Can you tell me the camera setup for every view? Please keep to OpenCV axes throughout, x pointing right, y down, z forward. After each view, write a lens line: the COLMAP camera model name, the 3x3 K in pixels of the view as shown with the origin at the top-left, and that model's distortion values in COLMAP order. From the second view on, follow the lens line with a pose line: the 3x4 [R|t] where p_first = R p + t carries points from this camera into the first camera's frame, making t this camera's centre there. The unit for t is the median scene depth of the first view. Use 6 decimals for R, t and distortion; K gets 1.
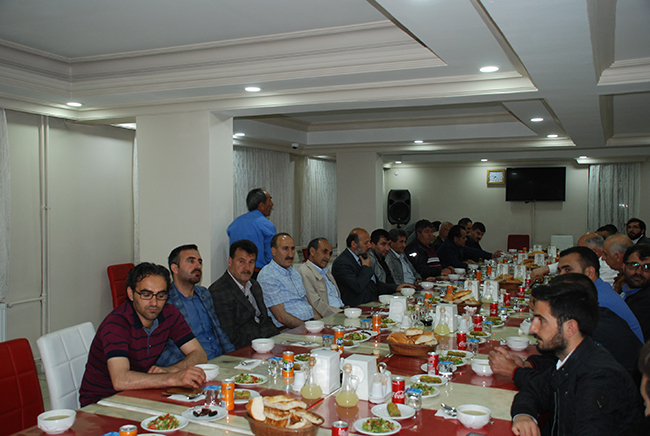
lens RADIAL K [[652.6, 0, 325.0], [0, 652.6, 218.0], [0, 0, 1]] dist [0.048268, 0.004403]
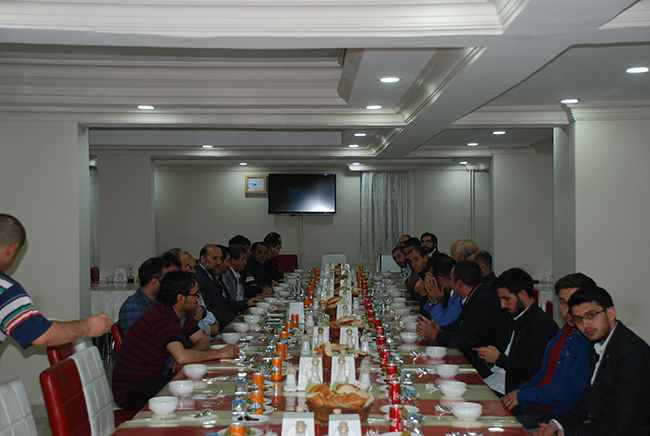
lens RADIAL K [[1050.4, 0, 325.0], [0, 1050.4, 218.0], [0, 0, 1]] dist [0.314608, 0.022130]
pose [[0.912966, -0.005424, 0.408000, -0.209101], [0.013963, 0.999741, -0.017953, 0.003745], [-0.407797, 0.022087, 0.912805, -0.245385]]
